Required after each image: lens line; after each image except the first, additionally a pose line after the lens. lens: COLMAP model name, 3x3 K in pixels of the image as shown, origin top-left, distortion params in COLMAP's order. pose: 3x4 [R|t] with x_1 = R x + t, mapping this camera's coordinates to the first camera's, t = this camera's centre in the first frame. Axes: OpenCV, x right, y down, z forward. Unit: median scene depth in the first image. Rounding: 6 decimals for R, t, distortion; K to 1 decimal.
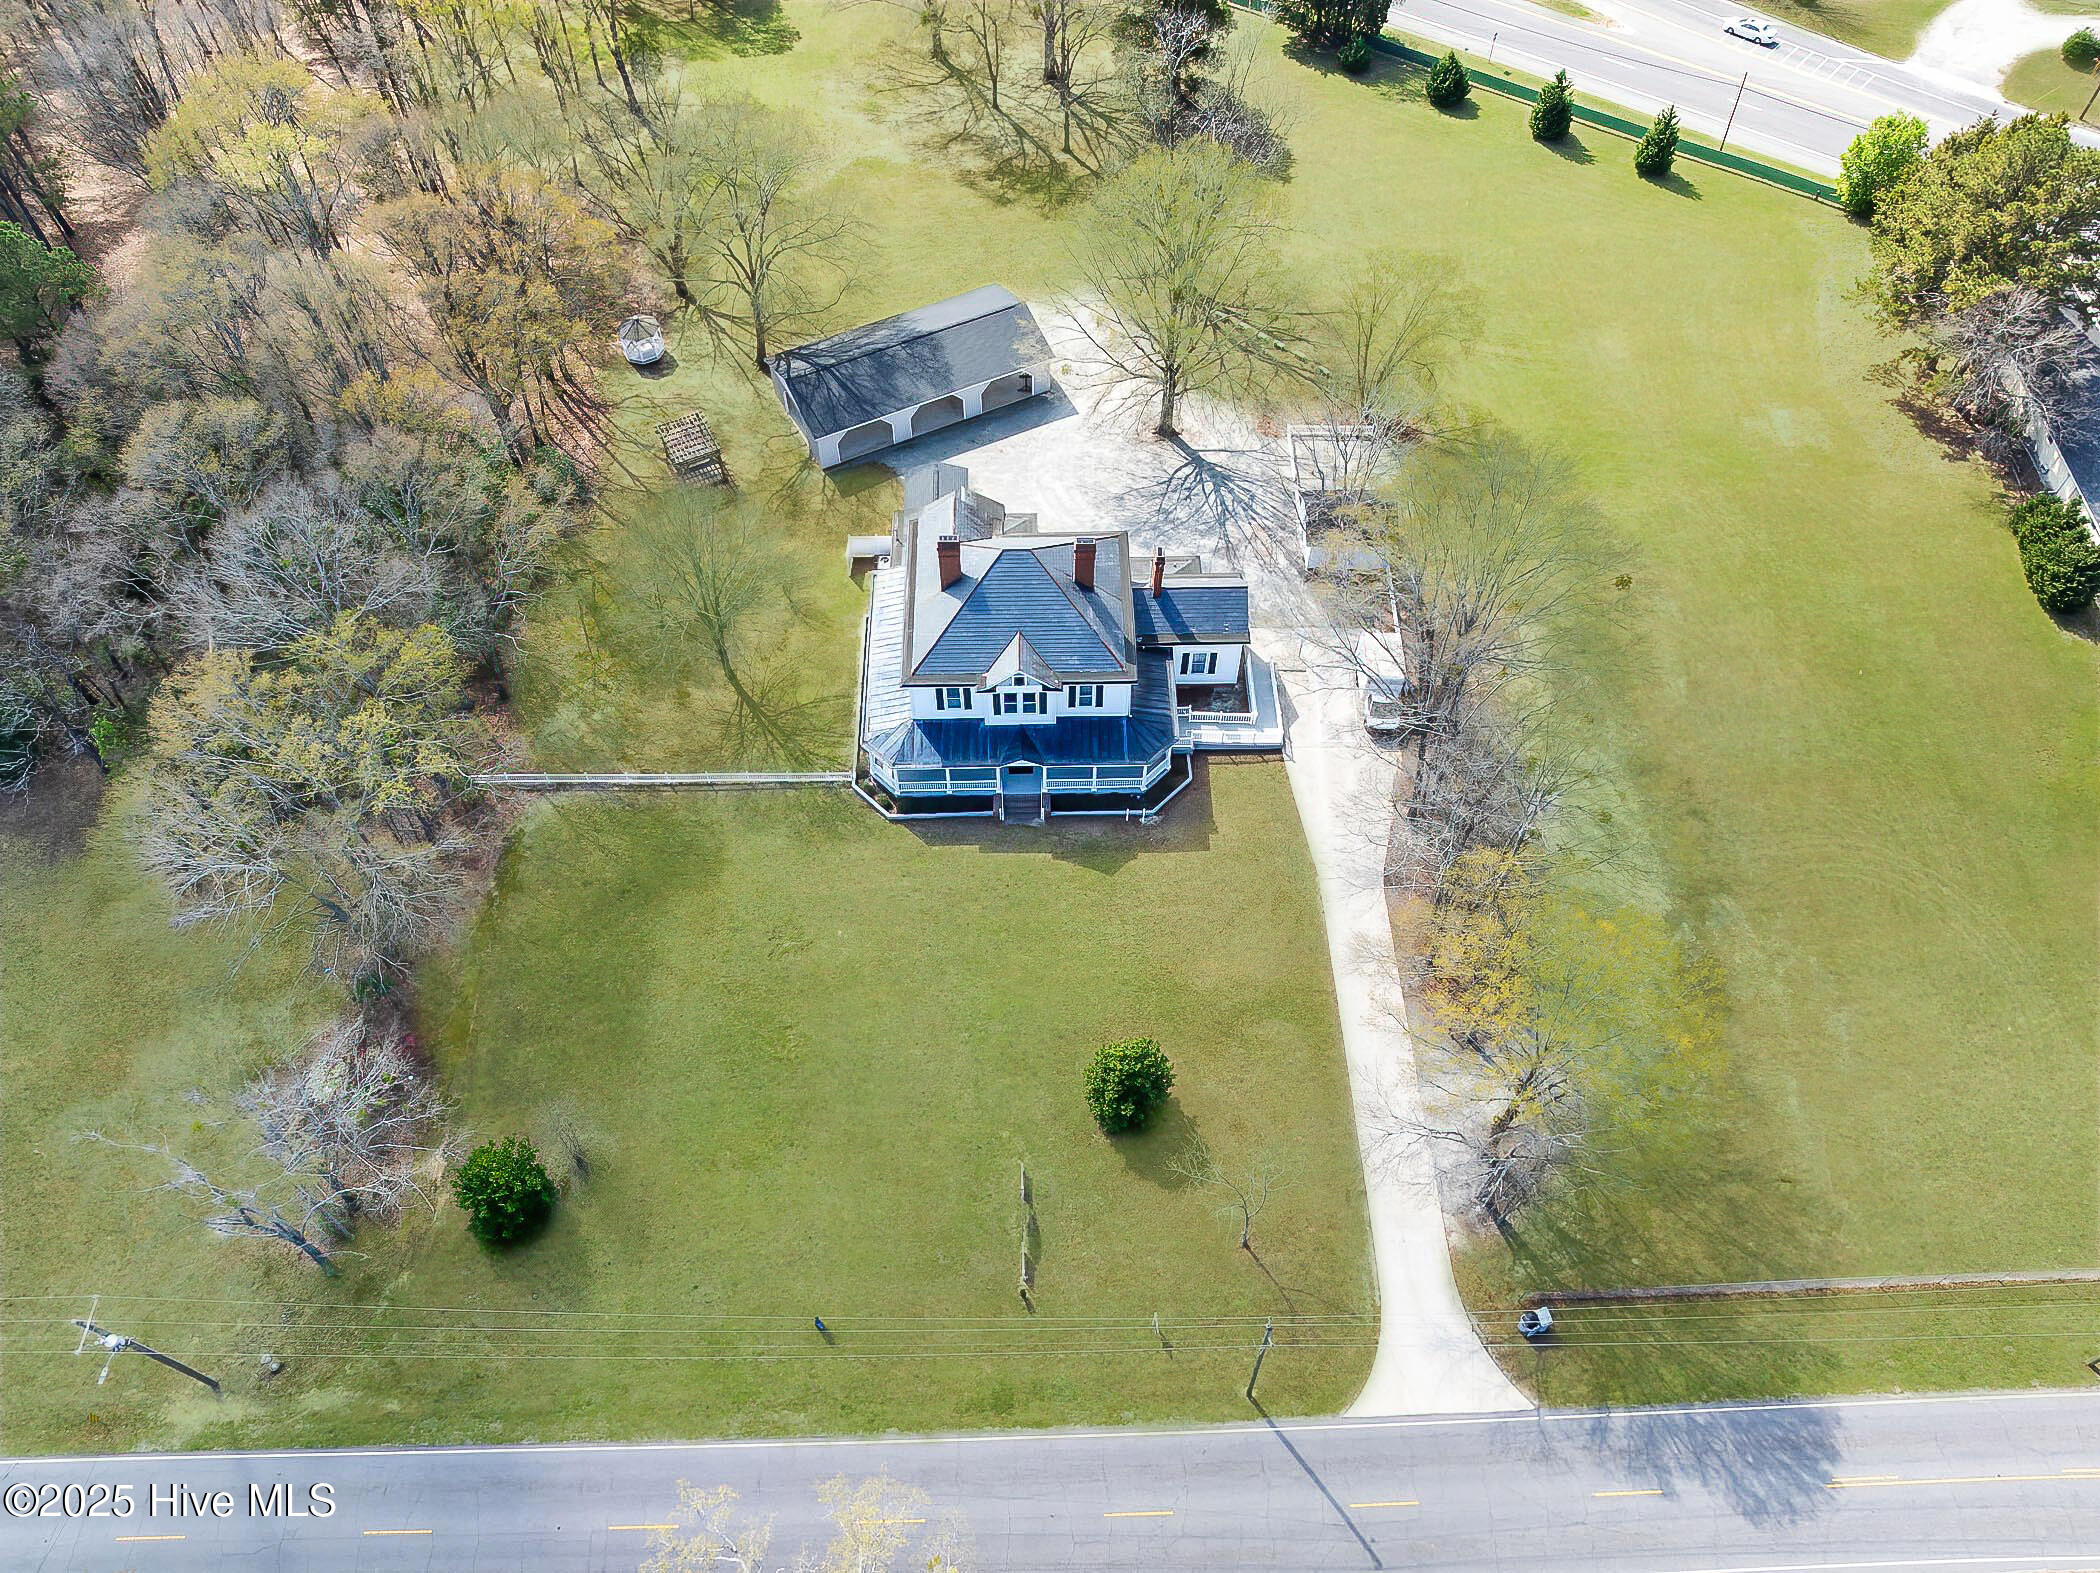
lens RADIAL K [[1517.9, 0, 1050.0], [0, 1517.9, 786.5], [0, 0, 1]] dist [-0.031883, -0.001183]
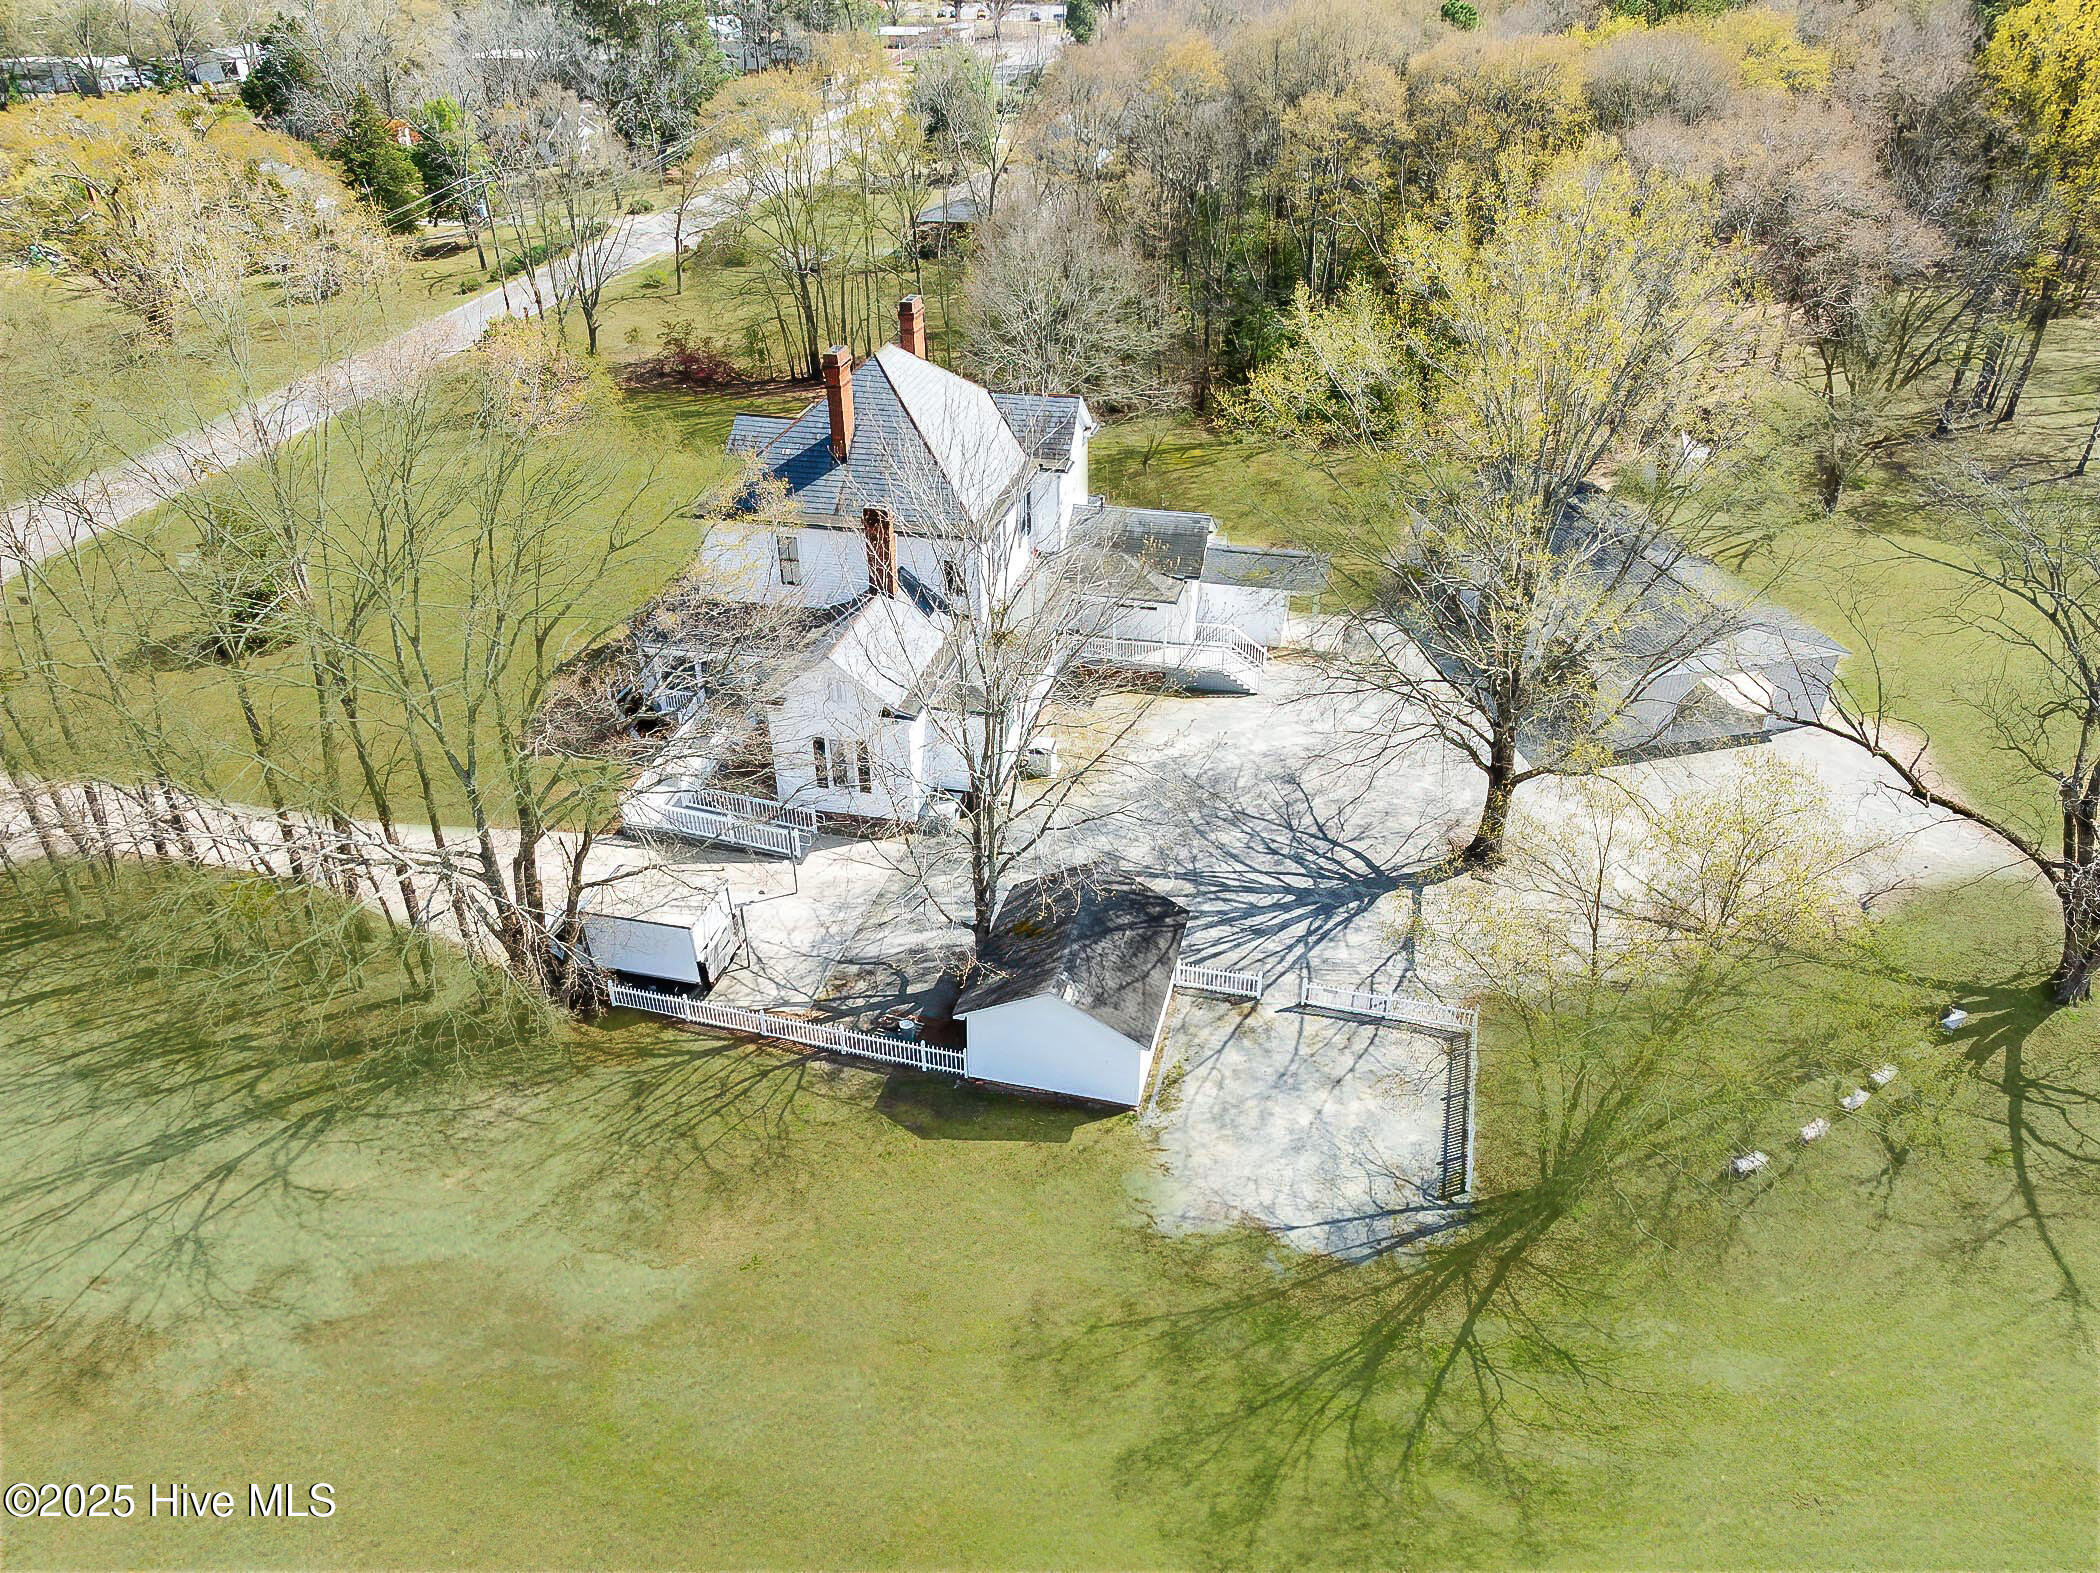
lens RADIAL K [[1482.8, 0, 1046.9], [0, 1482.8, 792.7], [0, 0, 1]] dist [-0.056972, 0.033346]
pose [[-0.255896, 0.512854, -0.819450, 0.557585], [-0.782018, 0.388503, 0.487352, -0.425762], [0.568300, 0.765537, 0.301644, 0.918226]]
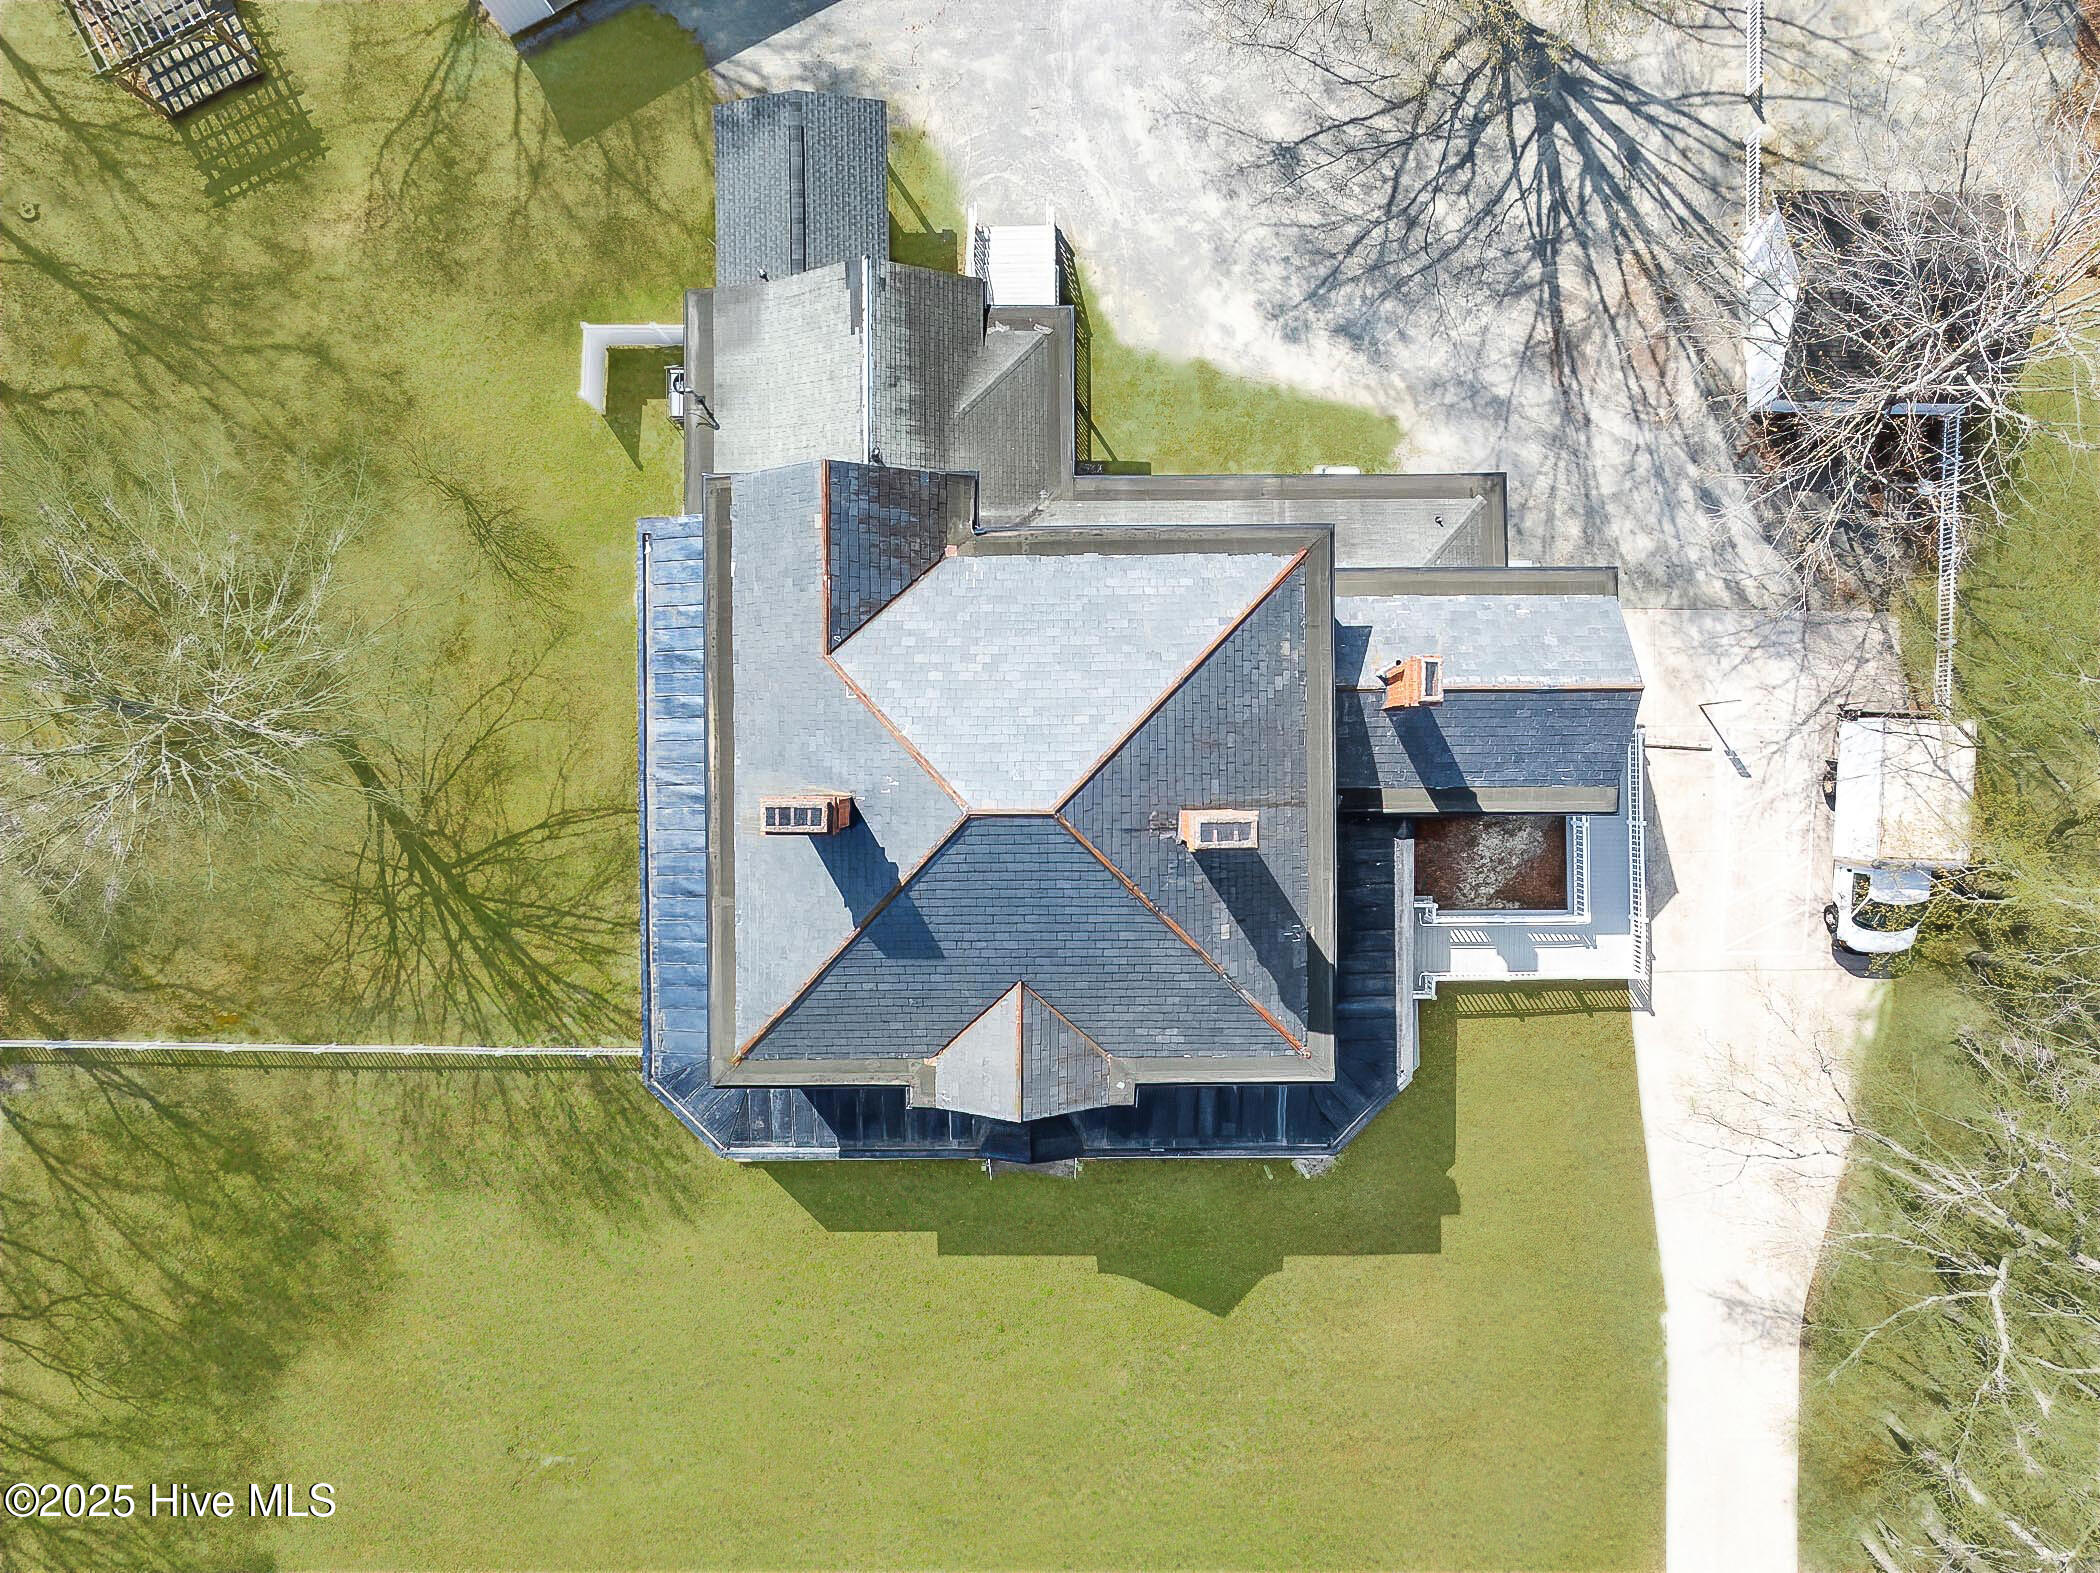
lens RADIAL K [[1482.8, 0, 1046.9], [0, 1482.8, 792.7], [0, 0, 1]] dist [-0.056972, 0.033346]
pose [[0.999917, 0.012863, -0.000326, -0.015029], [-0.010185, 0.806675, 0.590908, -0.319482], [0.007864, -0.590856, 0.806739, 0.693161]]
